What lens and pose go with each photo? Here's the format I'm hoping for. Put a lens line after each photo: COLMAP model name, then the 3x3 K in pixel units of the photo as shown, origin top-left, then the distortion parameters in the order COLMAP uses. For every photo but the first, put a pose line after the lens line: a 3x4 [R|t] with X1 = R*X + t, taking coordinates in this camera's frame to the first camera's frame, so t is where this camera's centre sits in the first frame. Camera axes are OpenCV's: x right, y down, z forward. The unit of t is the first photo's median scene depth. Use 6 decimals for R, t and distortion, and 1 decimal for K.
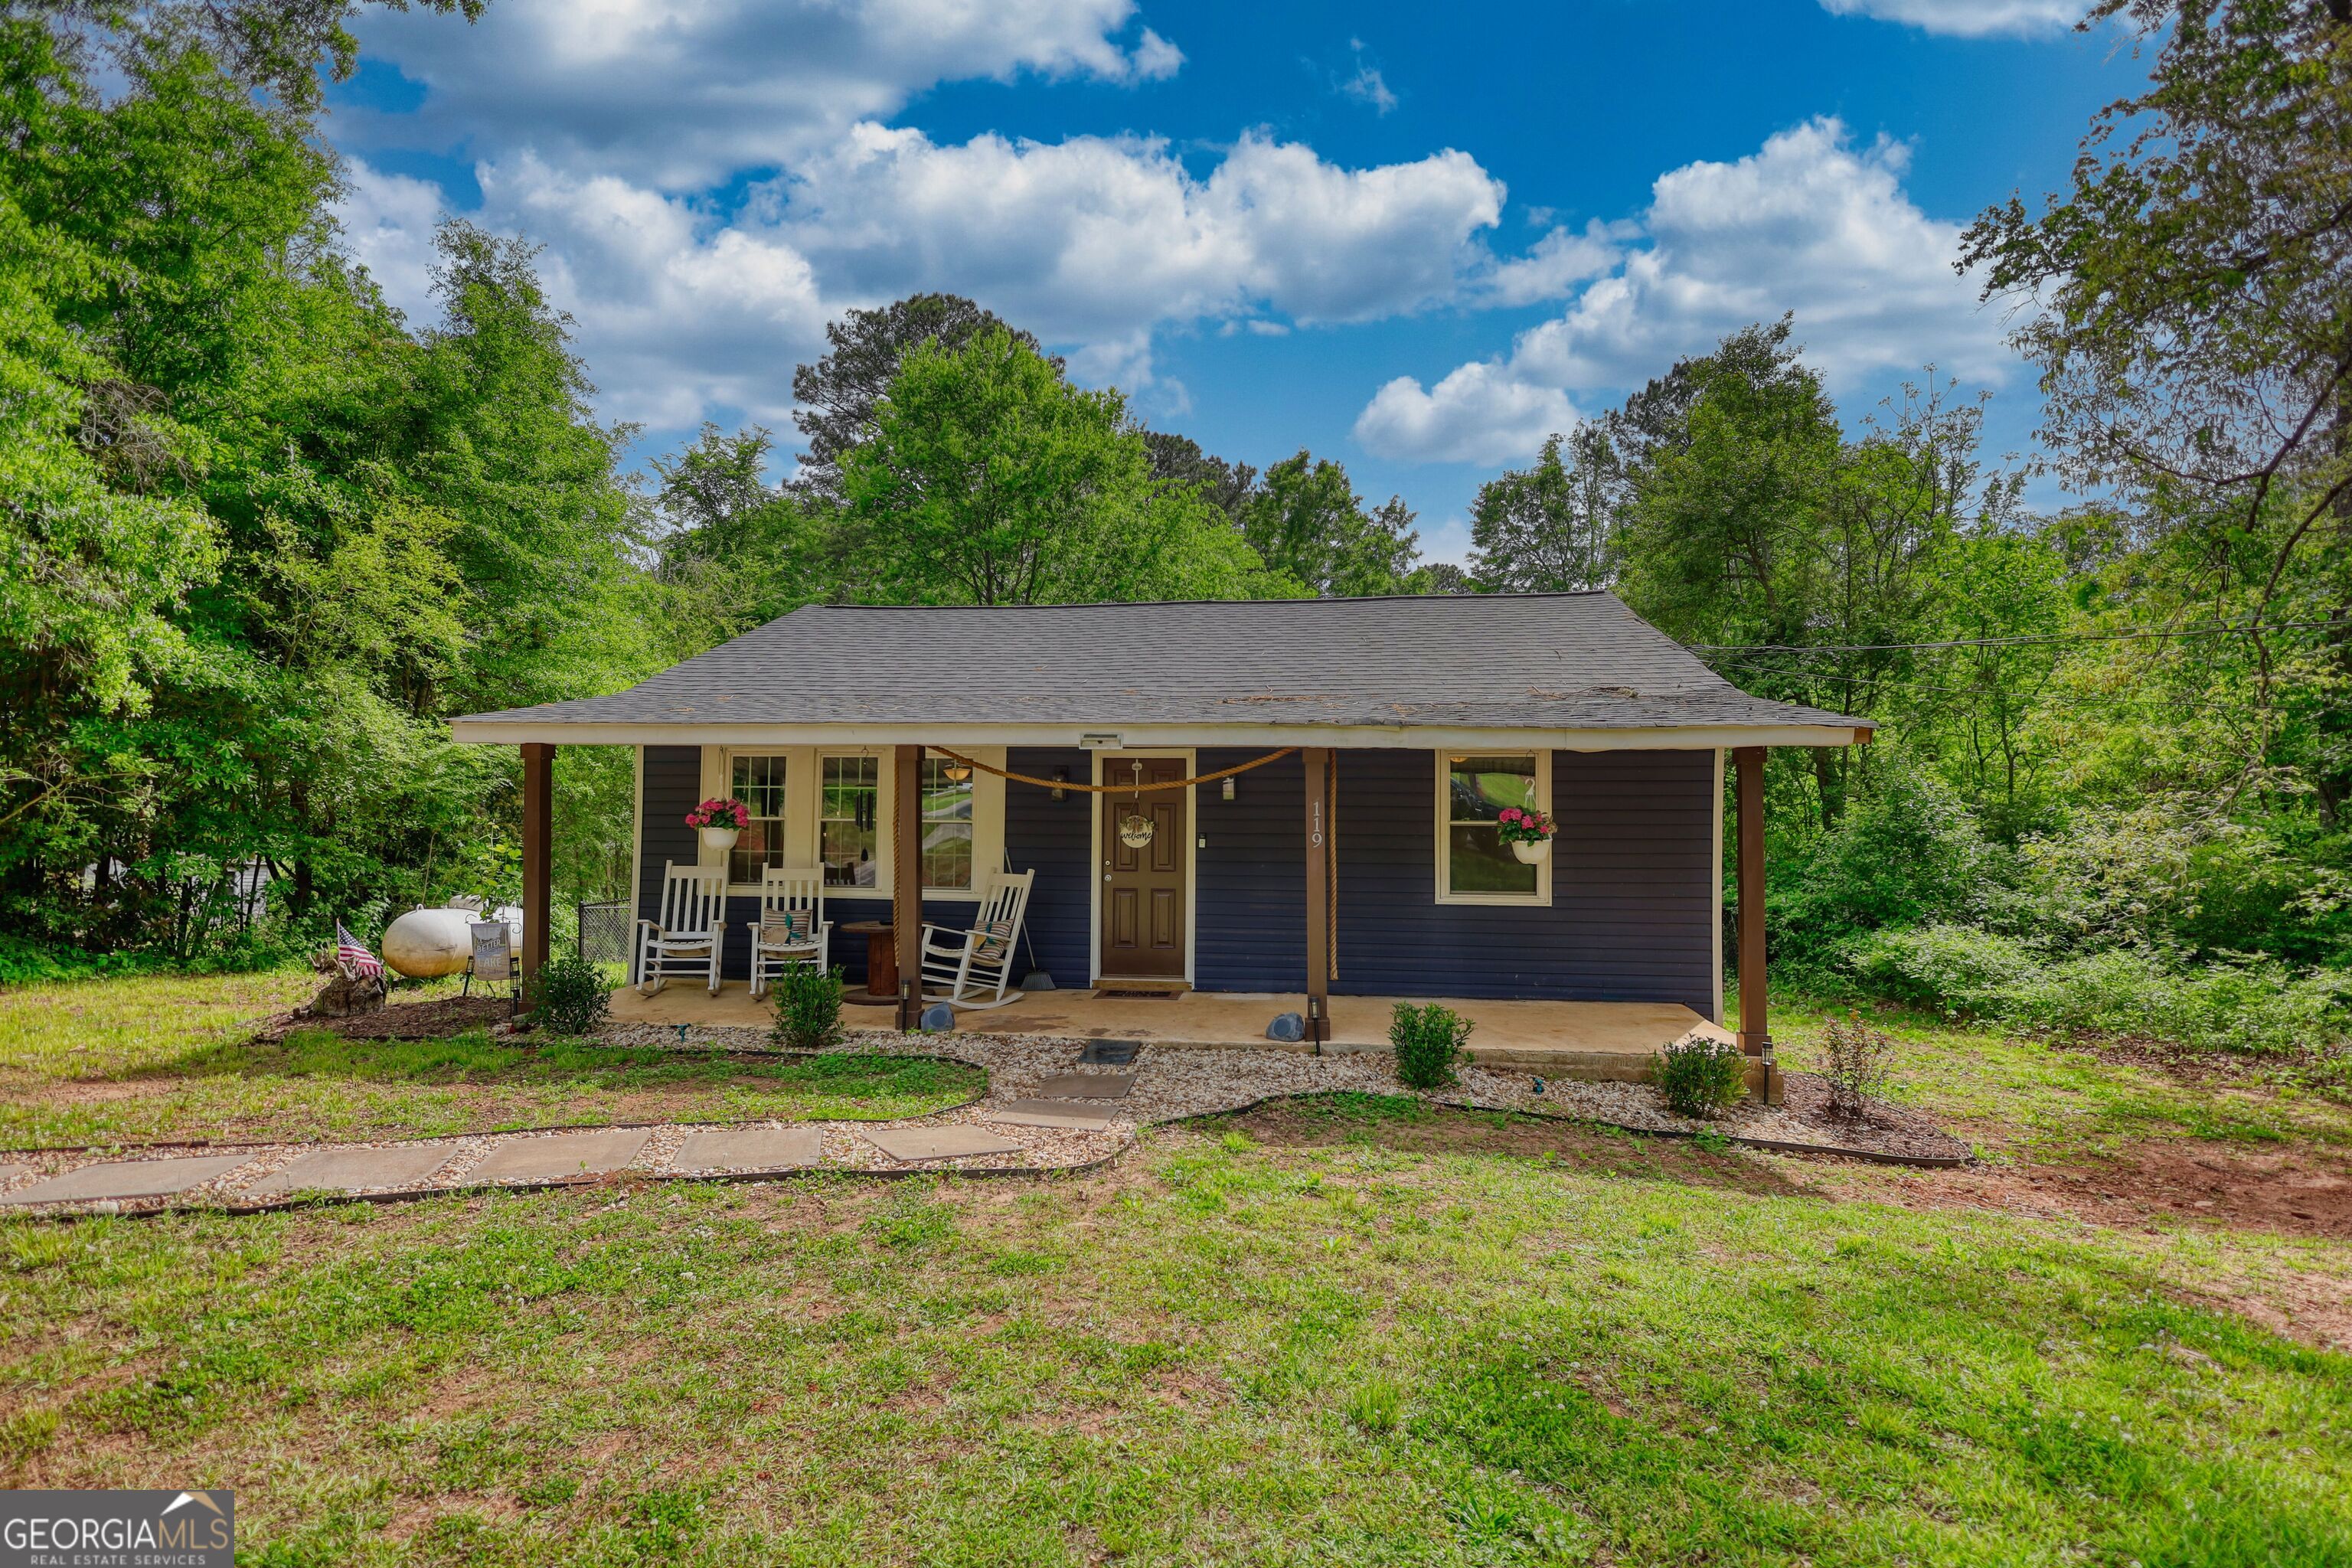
lens RADIAL K [[1101.9, 0, 1180.4], [0, 1101.9, 787.3], [0, 0, 1]] dist [0.001333, 0.000645]
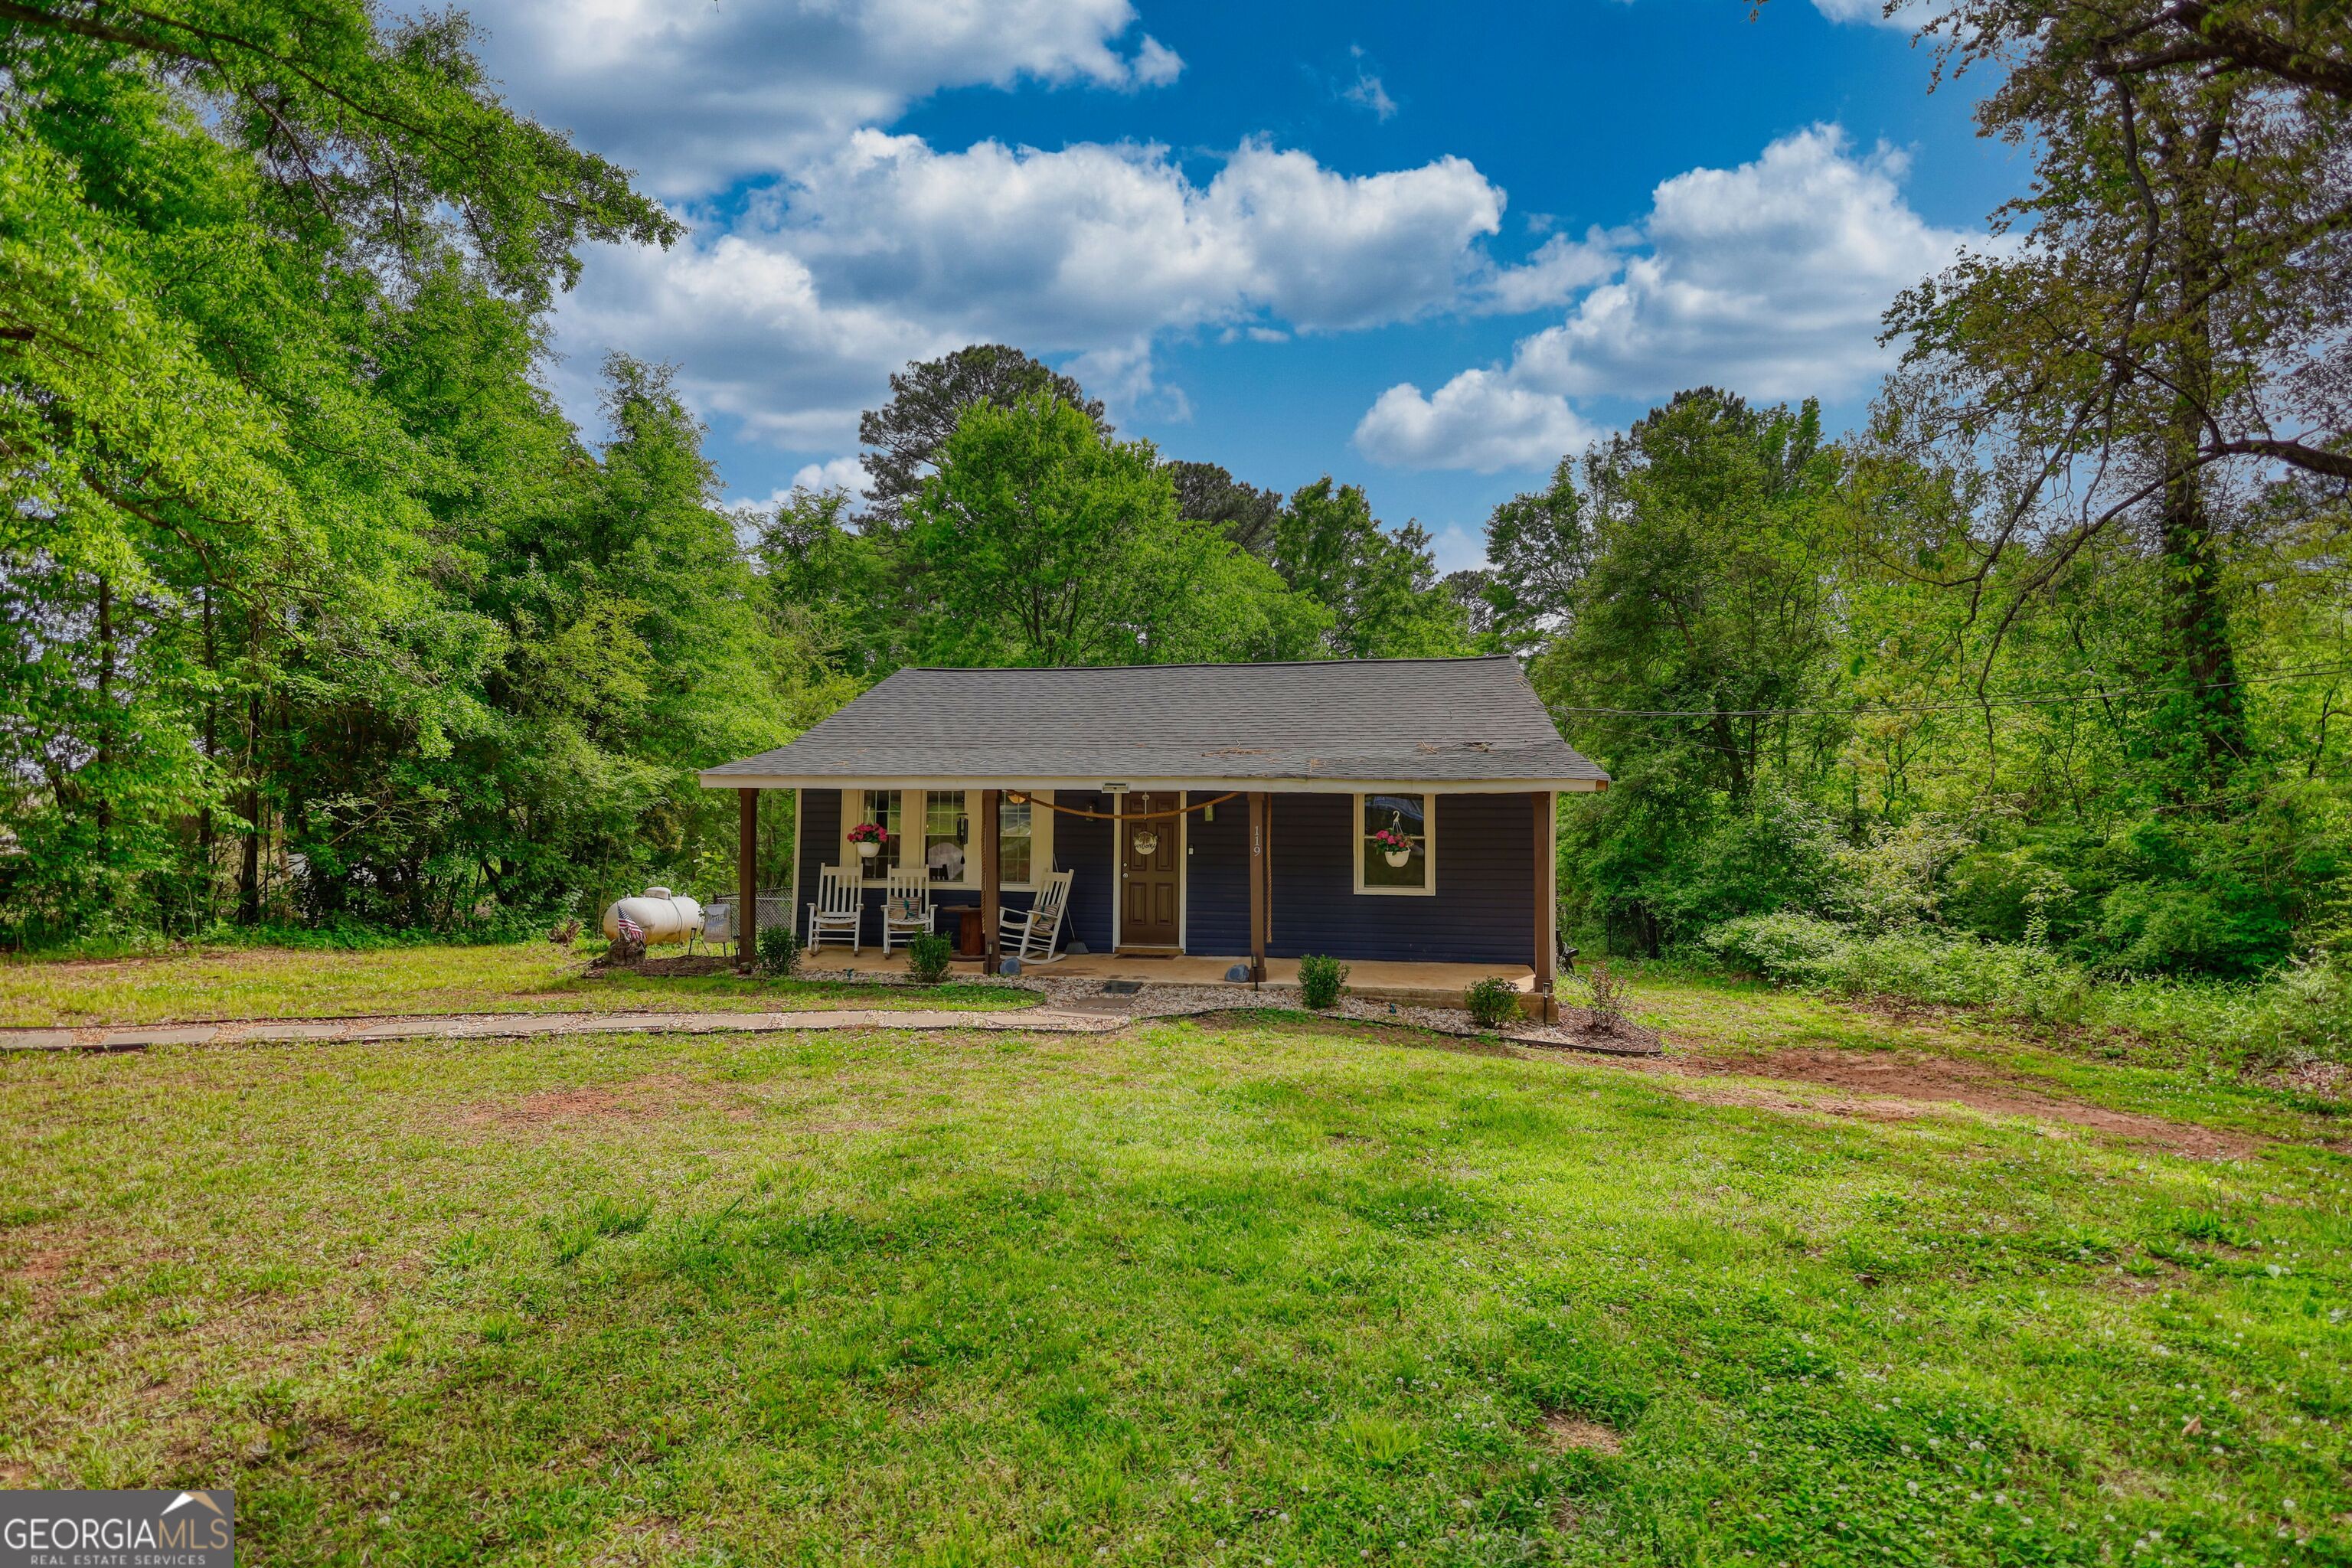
lens RADIAL K [[1109.1, 0, 1169.1], [0, 1109.1, 770.8], [0, 0, 1]] dist [0.001409, -0.000001]
pose [[0.998751, -0.003348, -0.049850, 0.046810], [0.002717, 0.999915, -0.012723, -0.025942], [0.049889, 0.012572, 0.998676, -0.321583]]
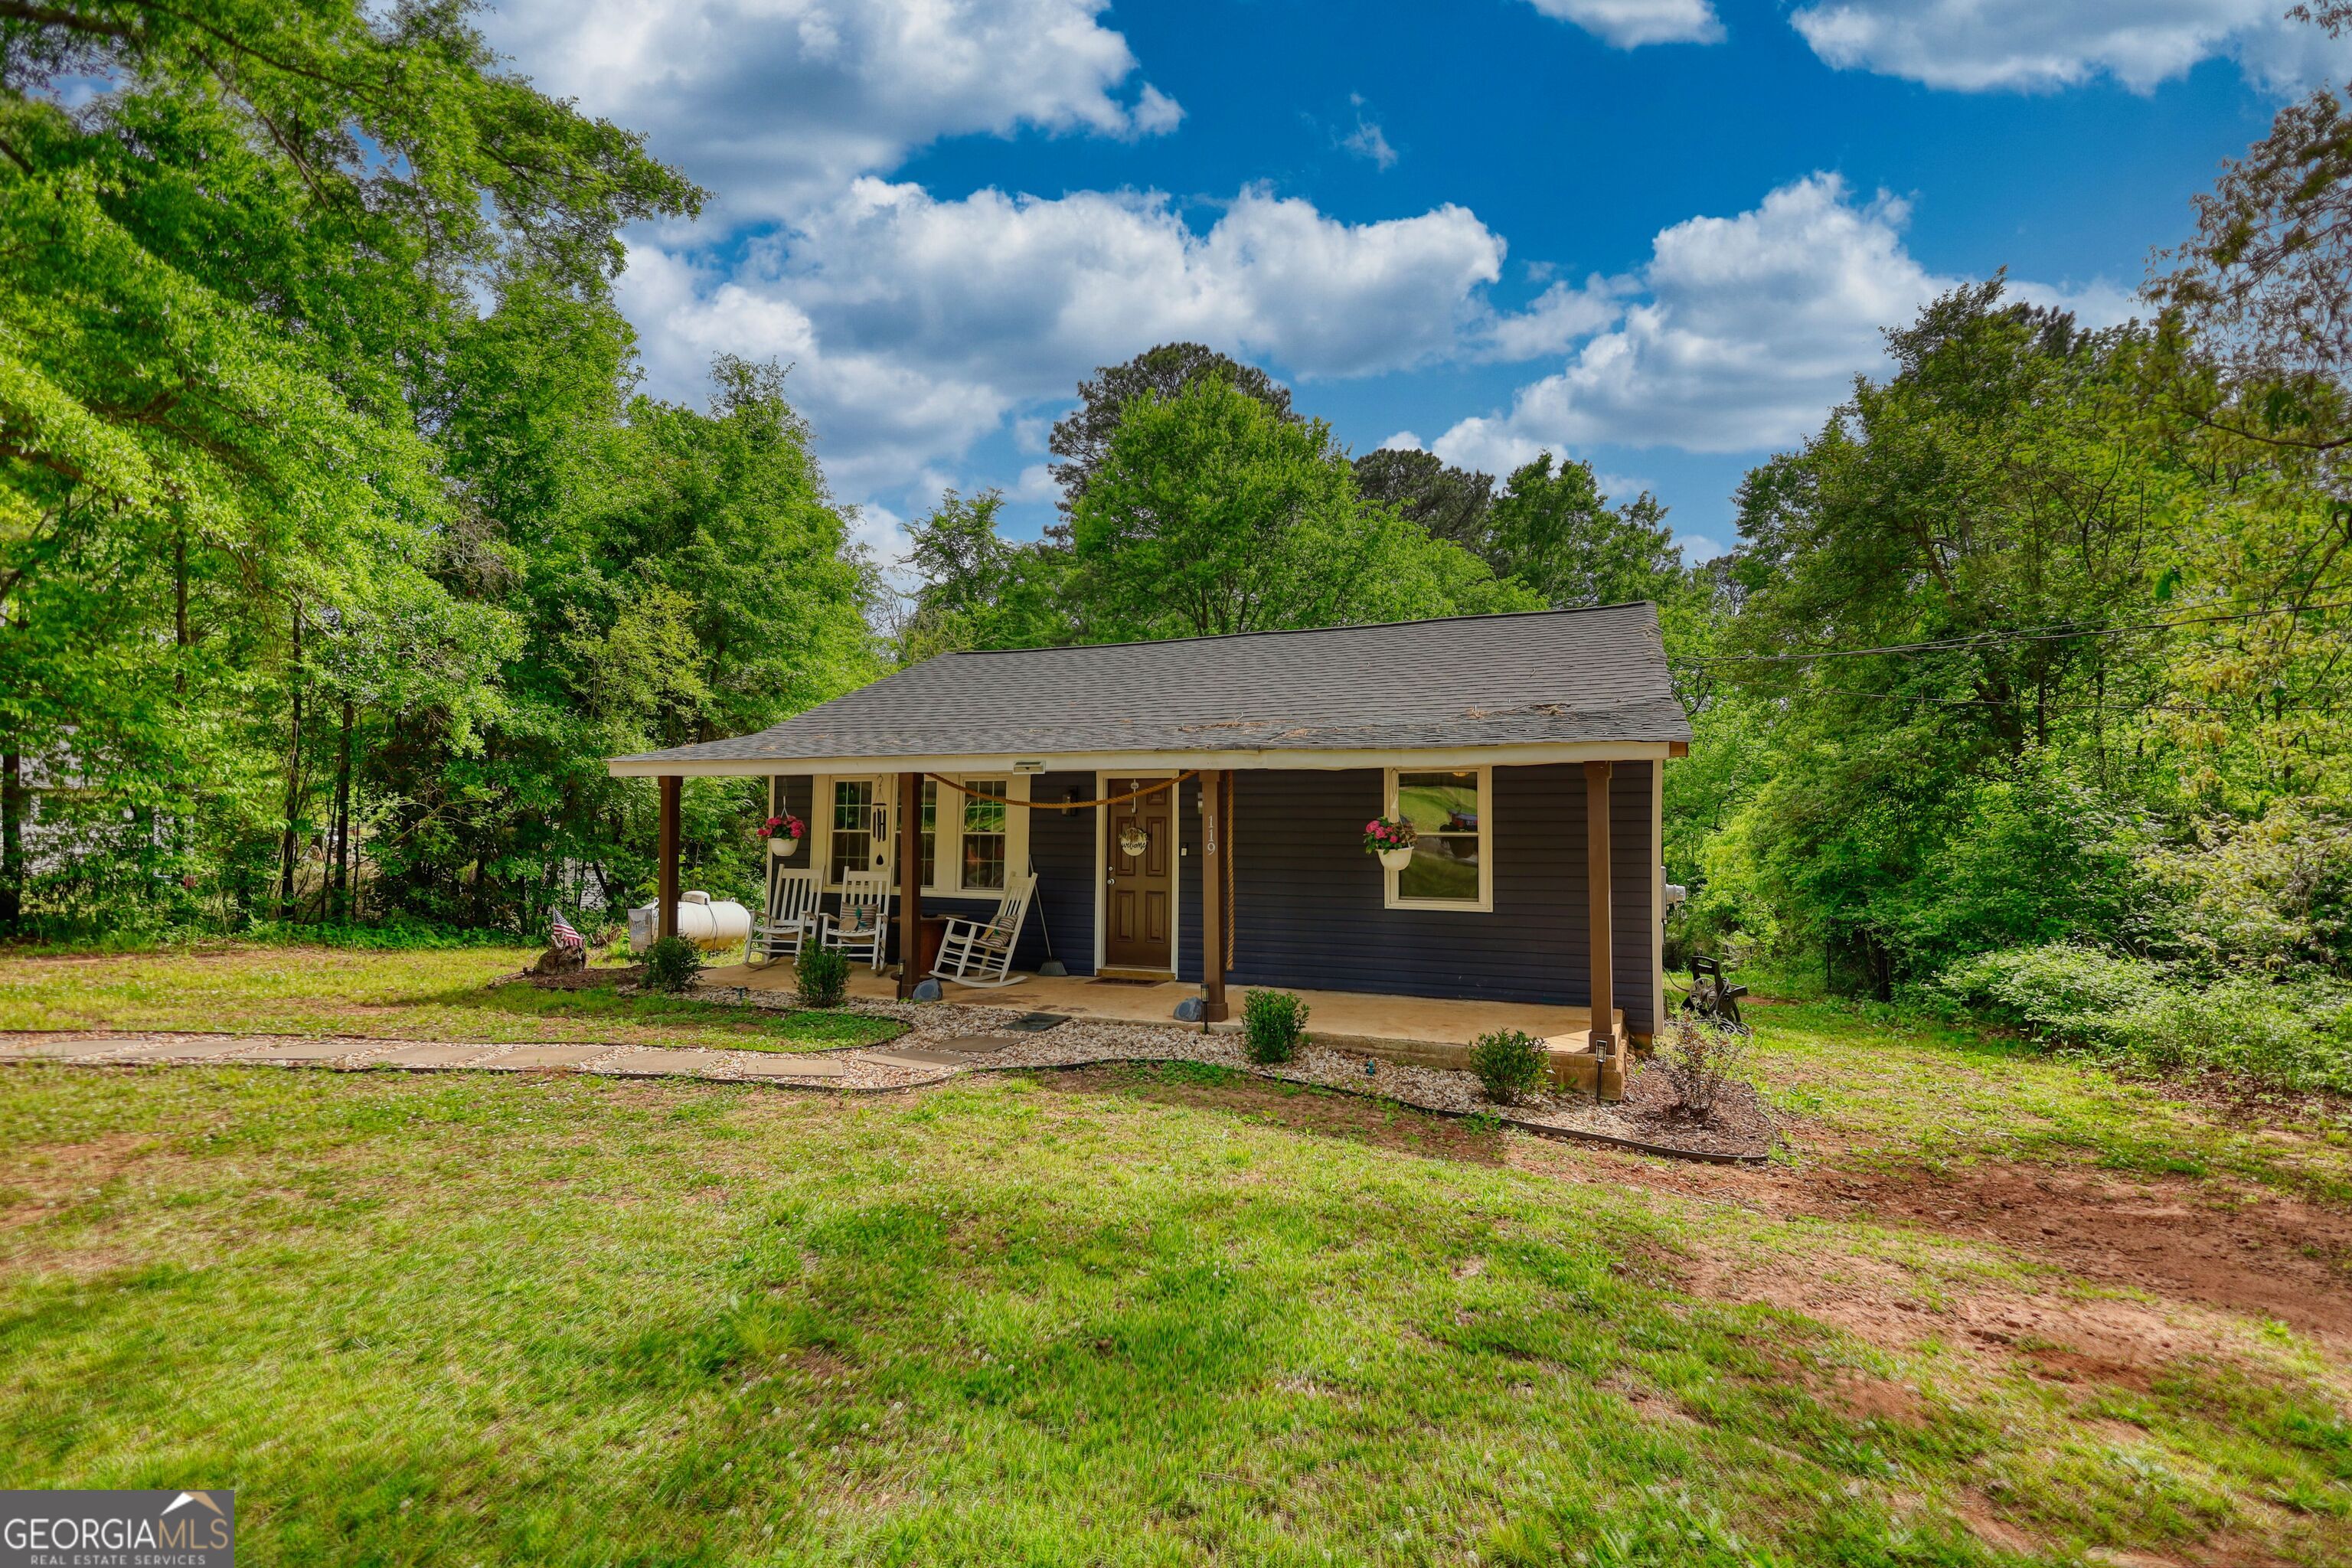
lens RADIAL K [[1091.6, 0, 1176.0], [0, 1091.6, 784.0], [0, 0, 1]] dist [-0.000319, 0.000911]
pose [[0.961127, -0.013950, -0.275753, 0.239964], [0.009939, 0.999824, -0.015939, -0.001319], [0.275927, 0.012579, 0.961096, -0.068136]]
